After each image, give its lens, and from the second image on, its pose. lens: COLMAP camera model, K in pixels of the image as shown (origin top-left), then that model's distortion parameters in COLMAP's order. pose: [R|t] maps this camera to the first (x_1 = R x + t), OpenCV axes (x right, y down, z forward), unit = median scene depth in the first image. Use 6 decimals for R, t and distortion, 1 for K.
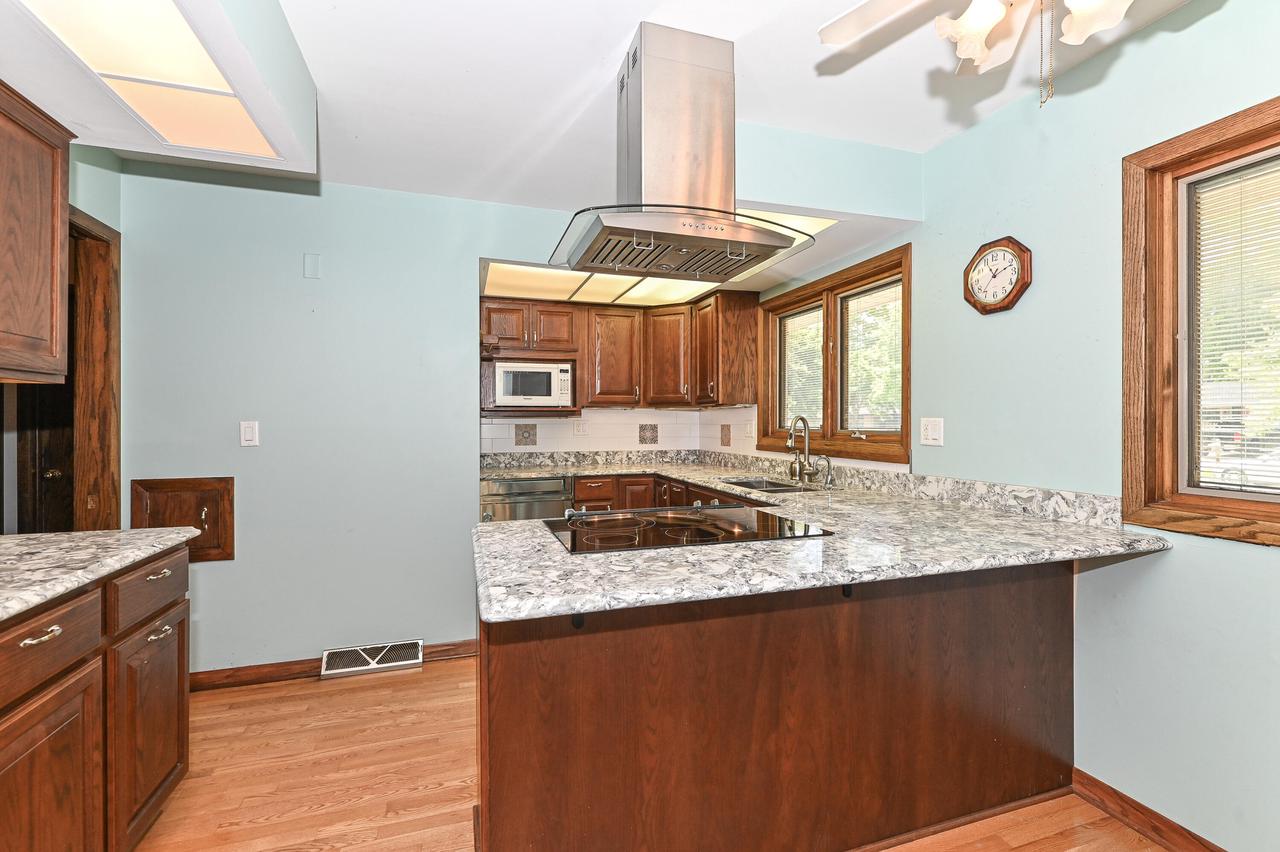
lens RADIAL K [[529.9, 0, 644.1], [0, 529.9, 421.3], [0, 0, 1]] dist [0.003001, -0.000020]
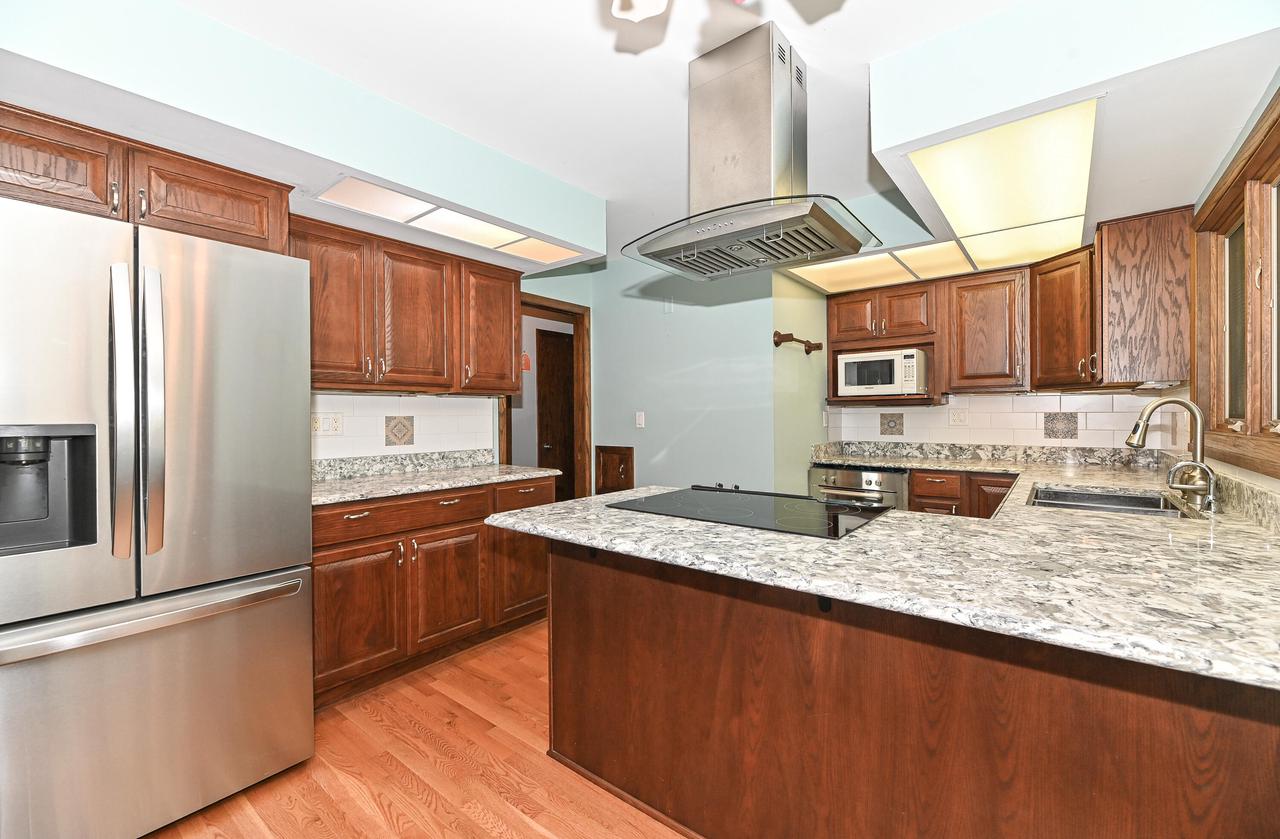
lens RADIAL K [[521.3, 0, 674.8], [0, 521.3, 413.9], [0, 0, 1]] dist [-0.001207, -0.000021]
pose [[0.582849, -0.004361, -0.812569, 0.358301], [0.007023, 0.999975, -0.000329, 0.004298], [0.812550, -0.005515, 0.582865, 0.121934]]
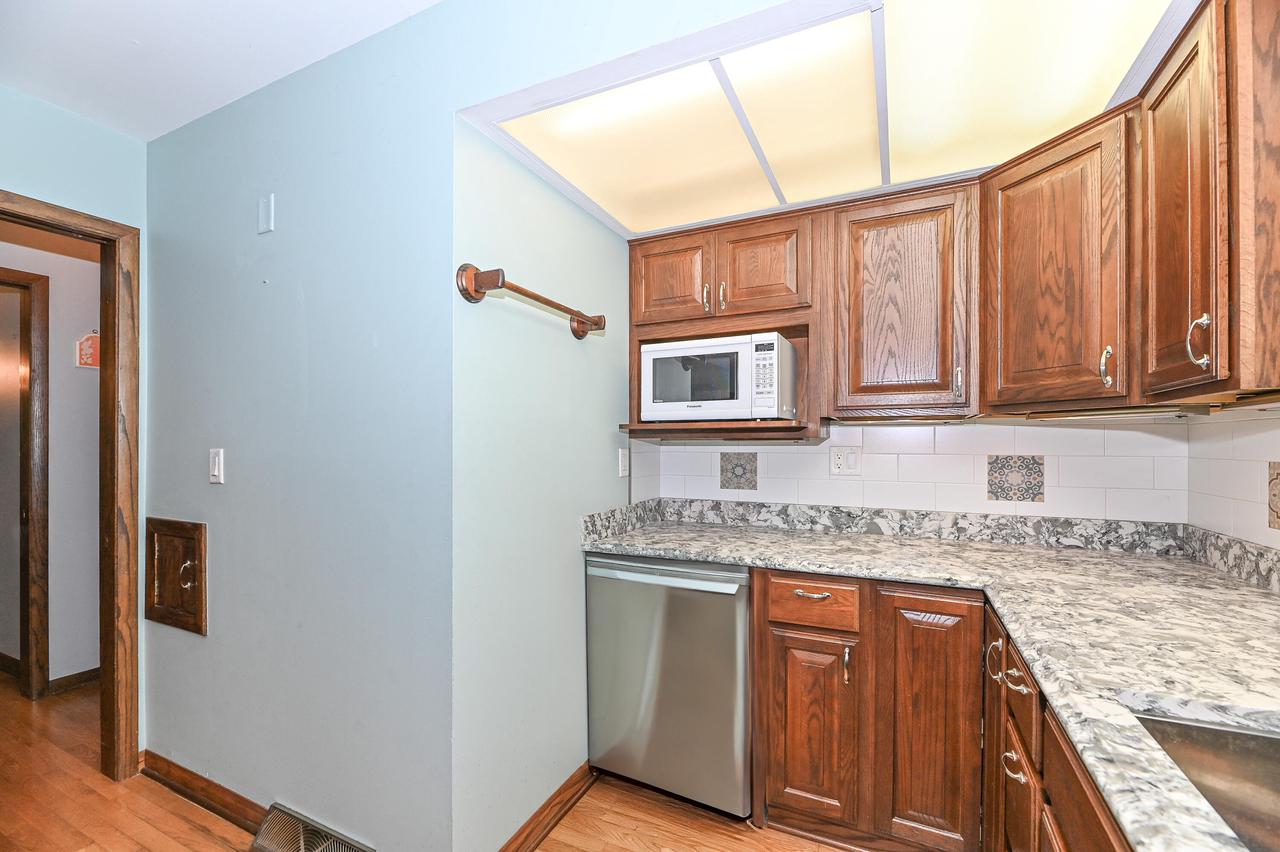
lens RADIAL K [[510.5, 0, 647.1], [0, 510.5, 444.0], [0, 0, 1]] dist [0.001371, -0.000453]
pose [[0.715381, 0.002353, -0.698731, 0.103518], [-0.000752, 0.999996, 0.002597, -0.005947], [0.698734, -0.001332, 0.715380, 0.583299]]
